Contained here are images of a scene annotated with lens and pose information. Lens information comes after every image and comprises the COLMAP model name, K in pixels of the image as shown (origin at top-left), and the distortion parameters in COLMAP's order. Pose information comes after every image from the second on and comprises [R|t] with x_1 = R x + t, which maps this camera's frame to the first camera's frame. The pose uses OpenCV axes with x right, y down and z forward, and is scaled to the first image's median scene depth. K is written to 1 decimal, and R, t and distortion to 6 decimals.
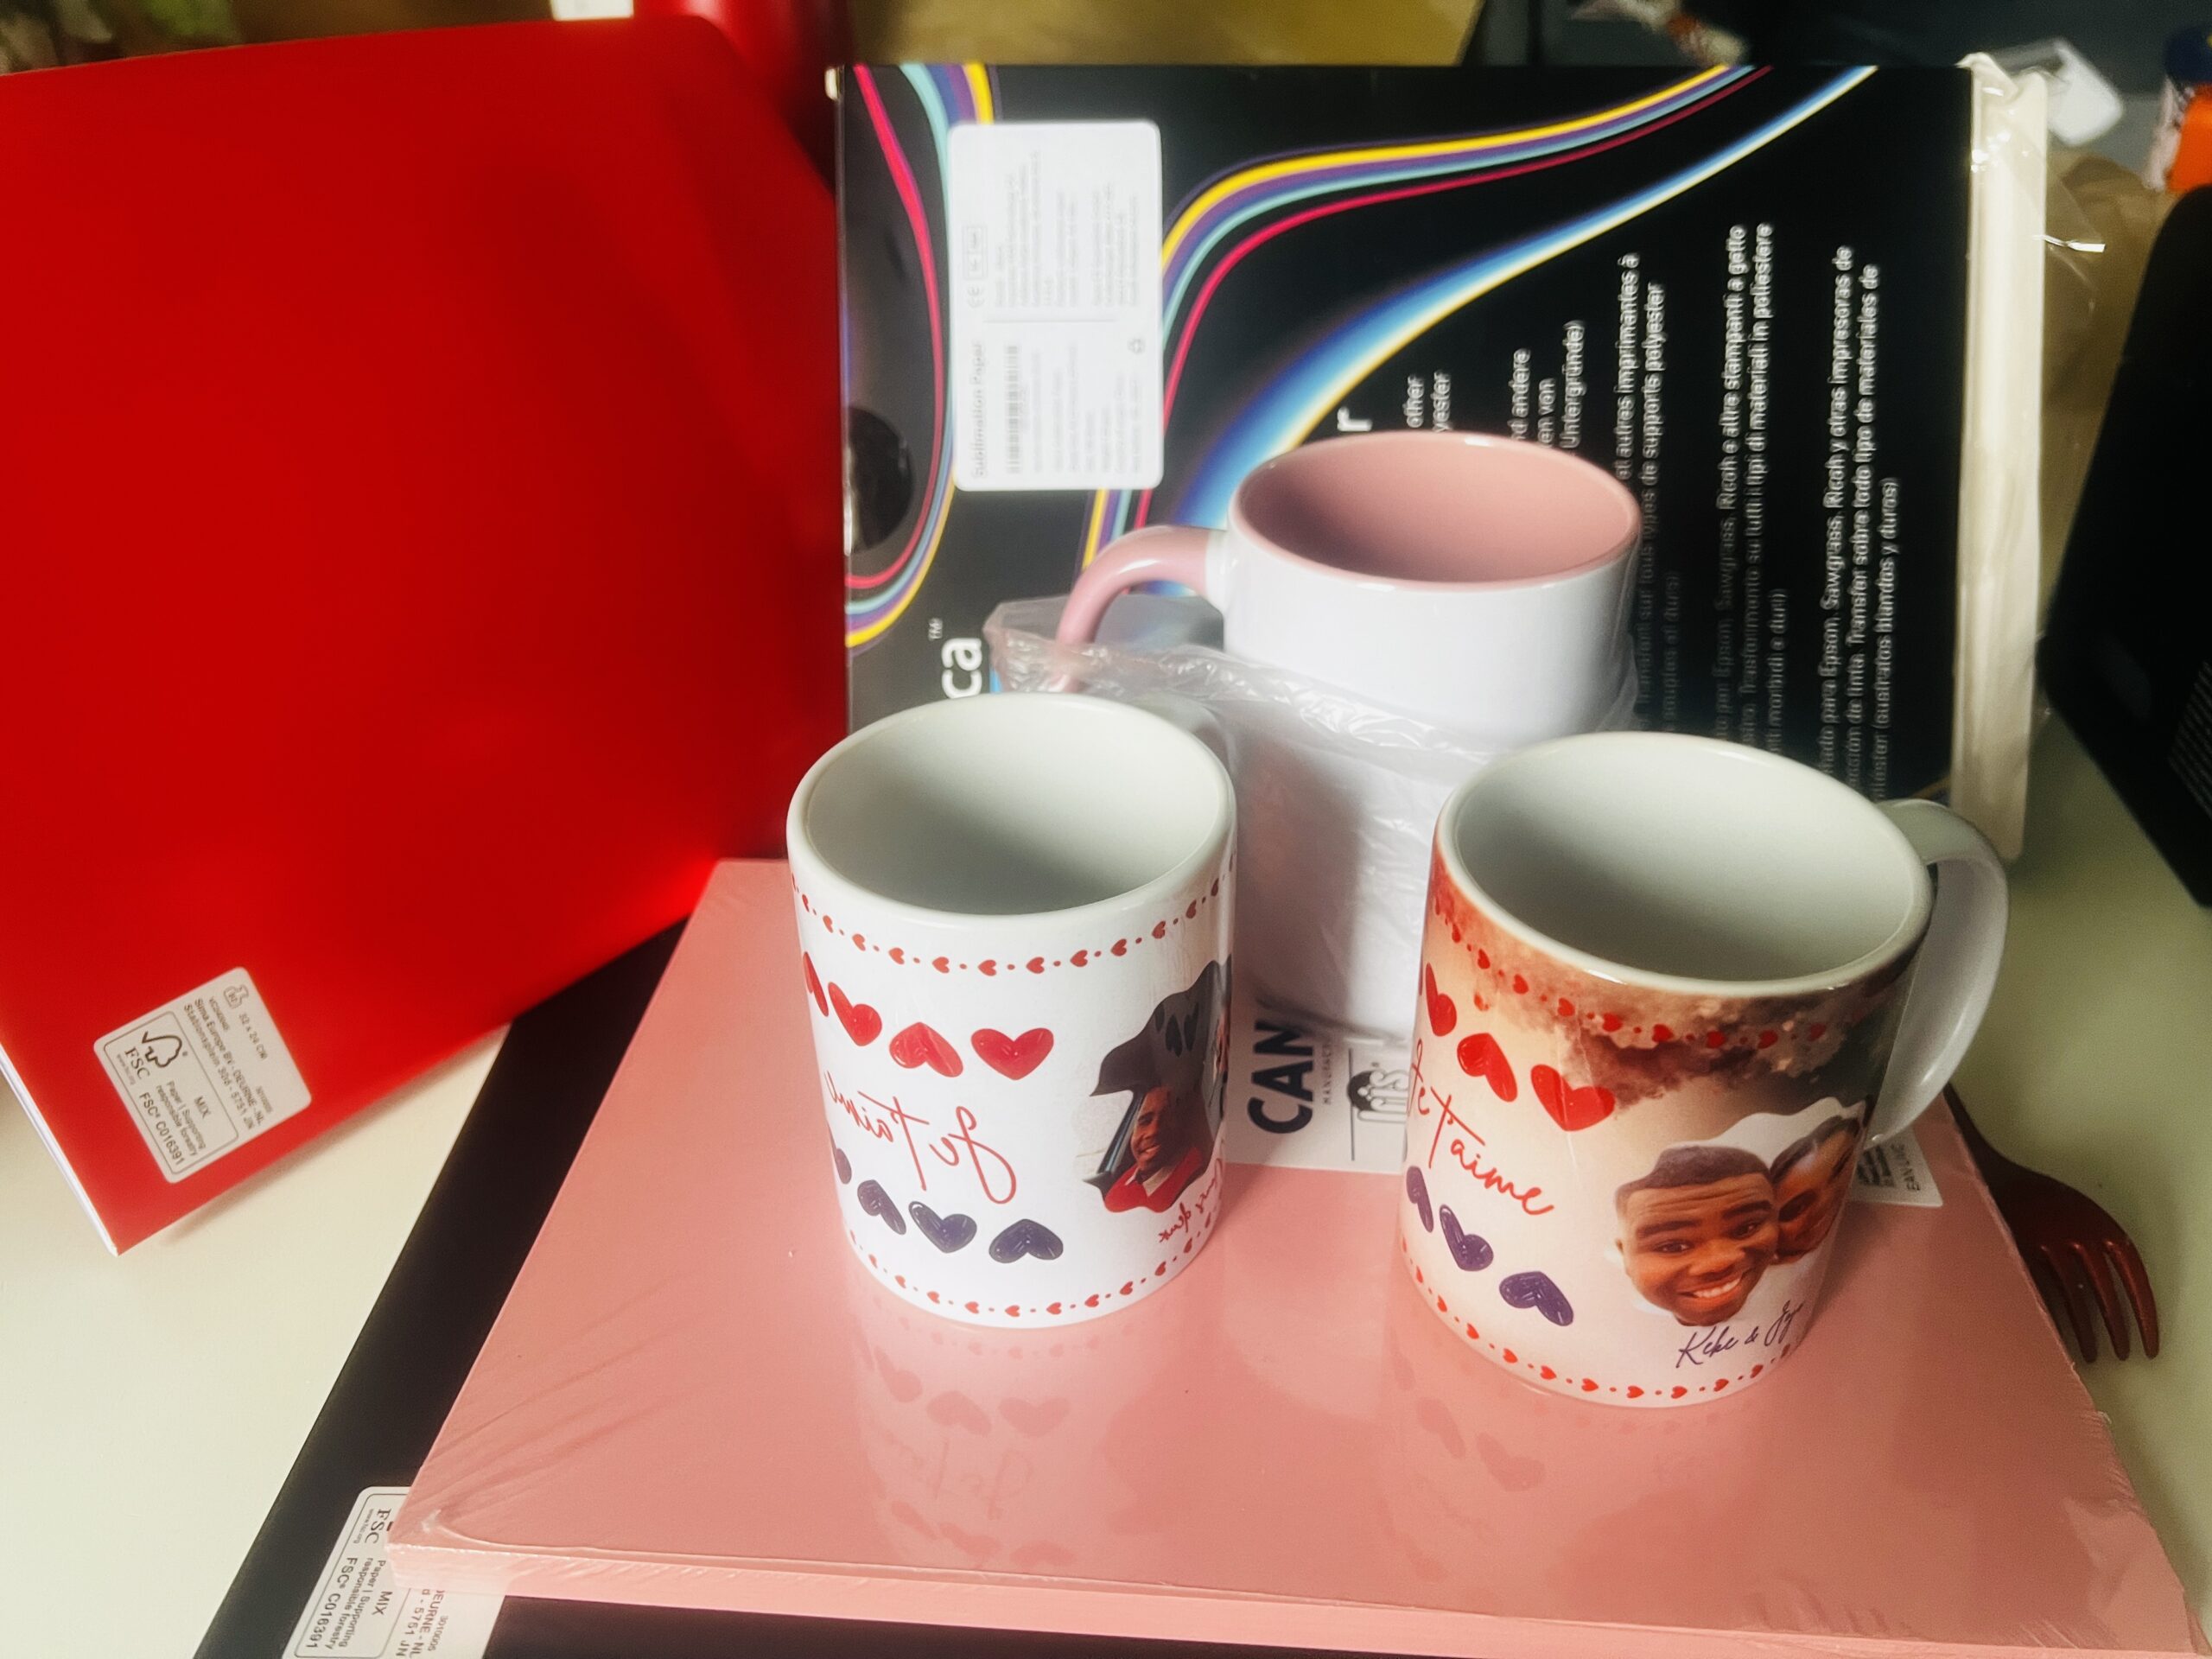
lens RADIAL K [[1681.5, 0, 1097.2], [0, 1681.5, 822.6], [0, 0, 1]] dist [0.029947, -0.042884]
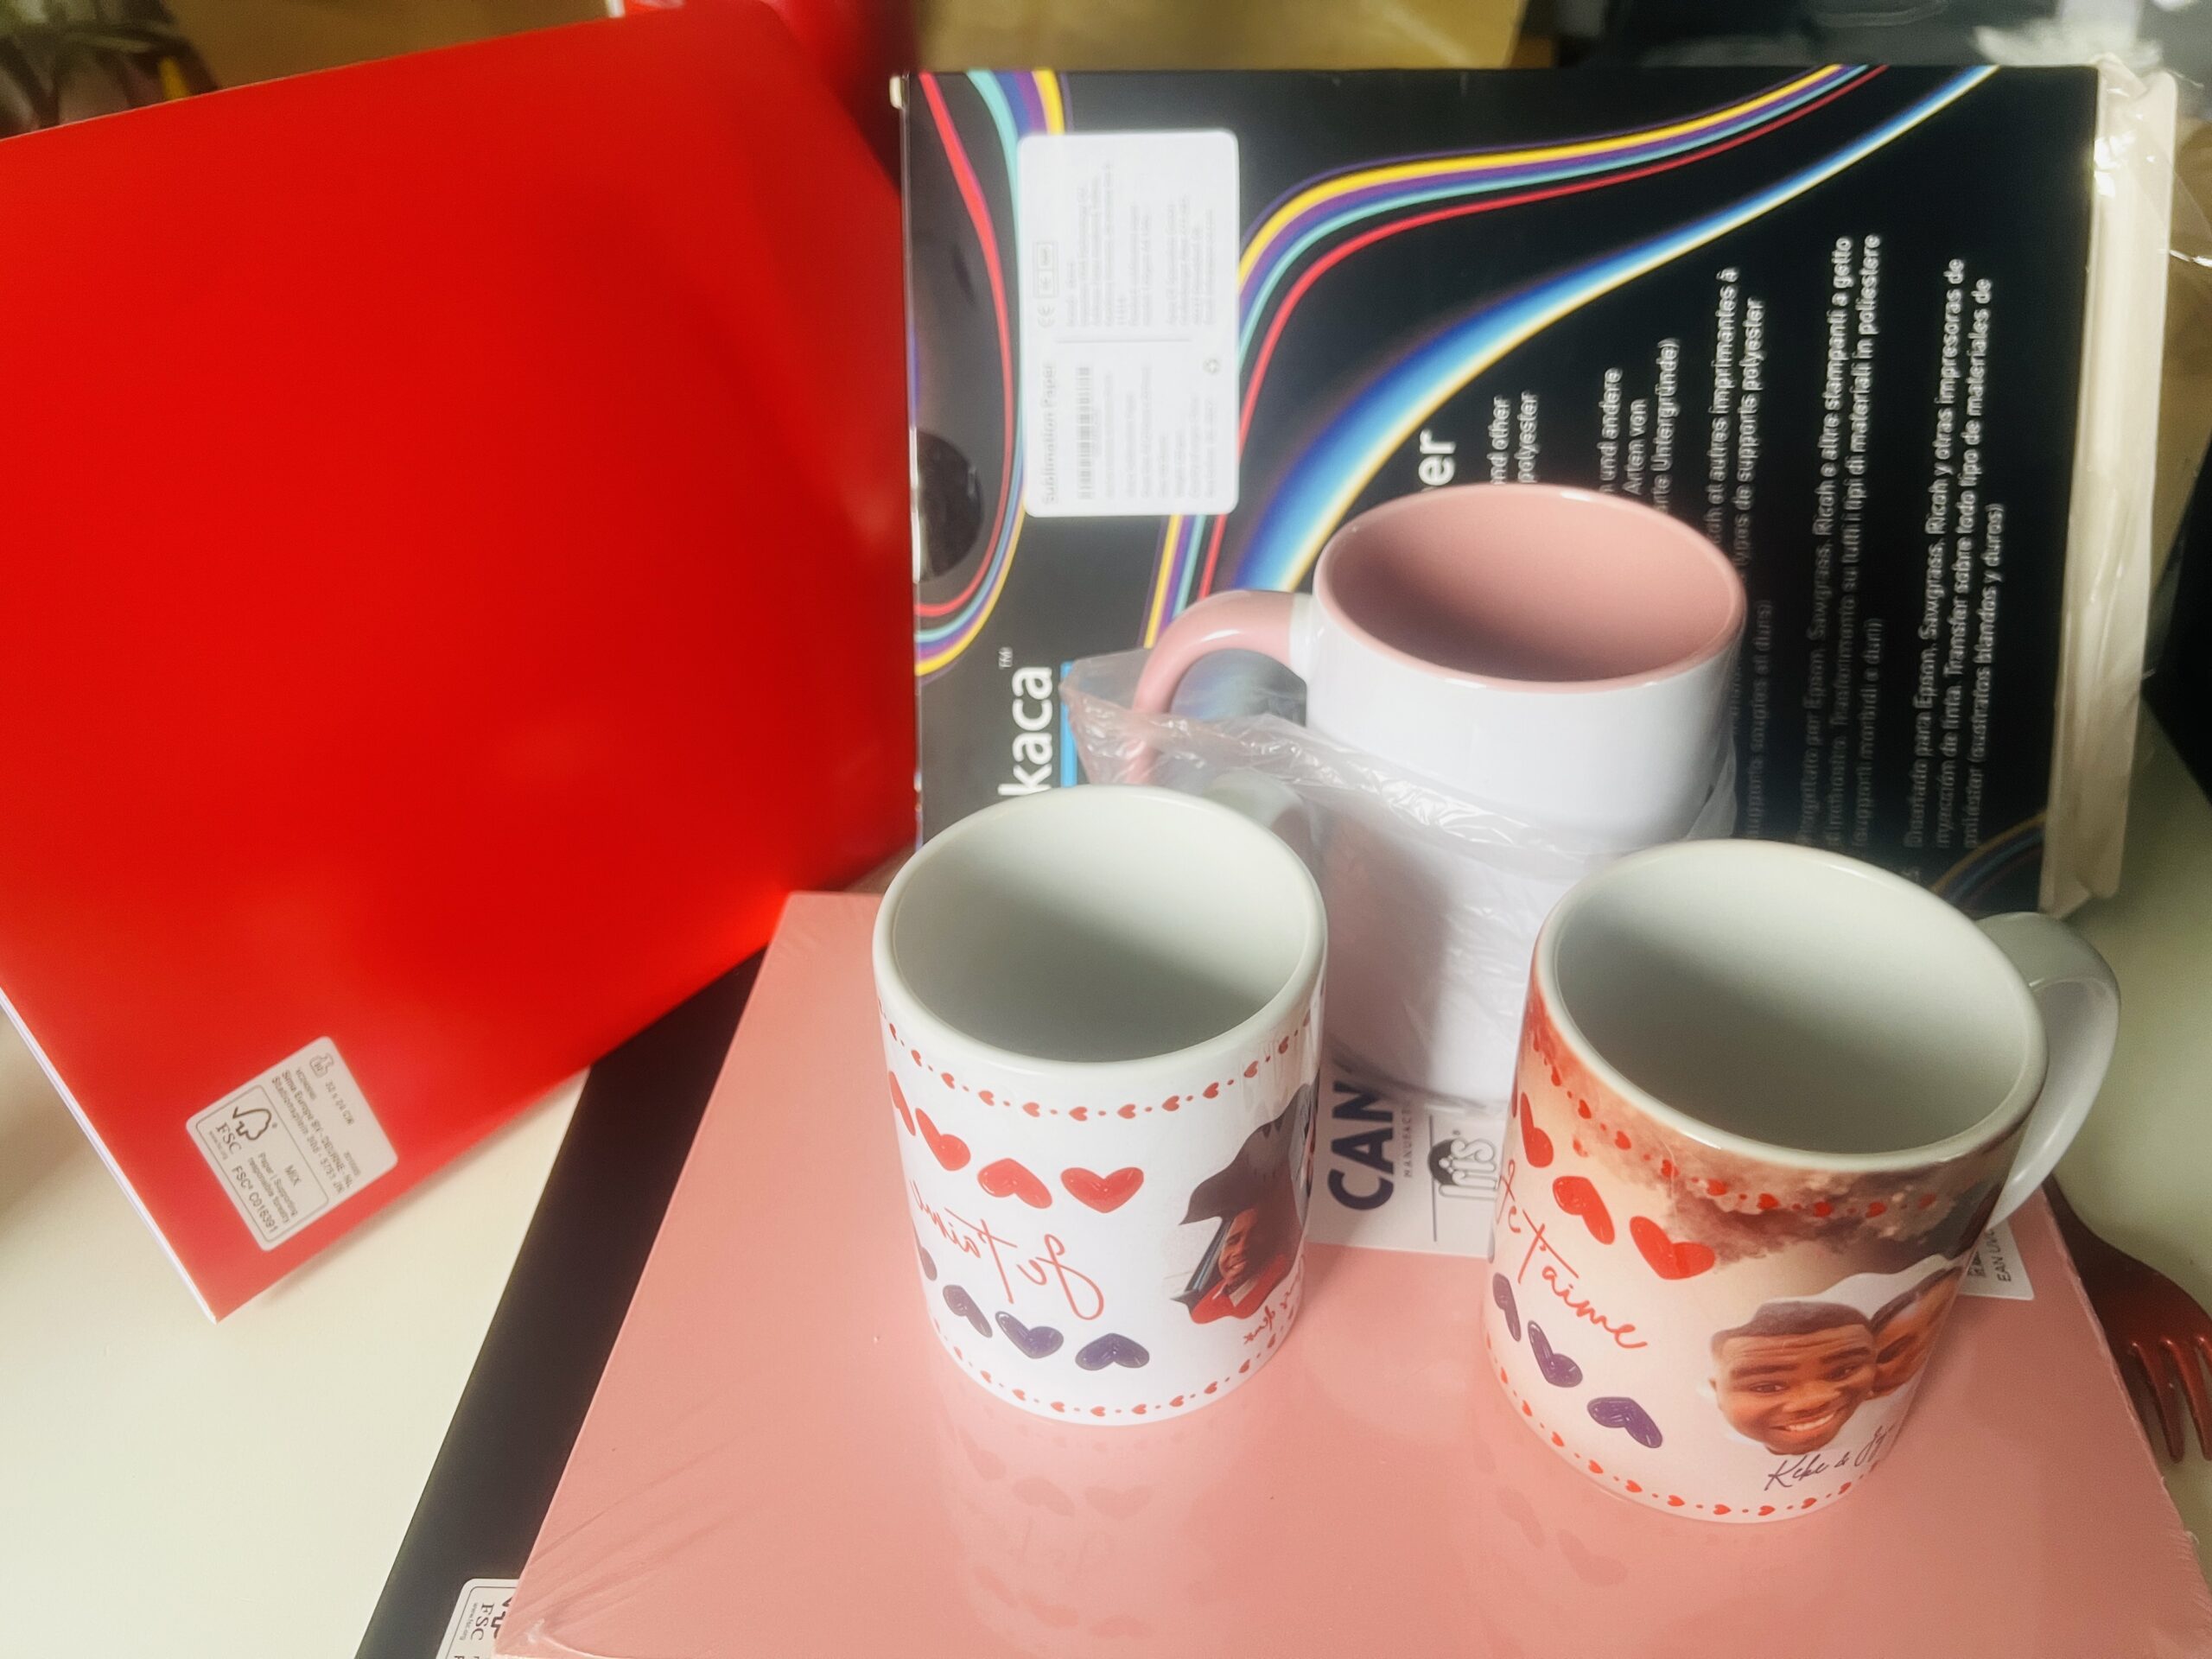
lens RADIAL K [[1681.5, 0, 1104.8], [0, 1681.5, 833.4], [0, 0, 1]] dist [0.029947, -0.042884]
pose [[0.999715, 0.000522, -0.023870, -0.018995], [0.001243, 0.997268, 0.073855, -0.109571], [0.023843, -0.073864, 0.996983, 0.017106]]
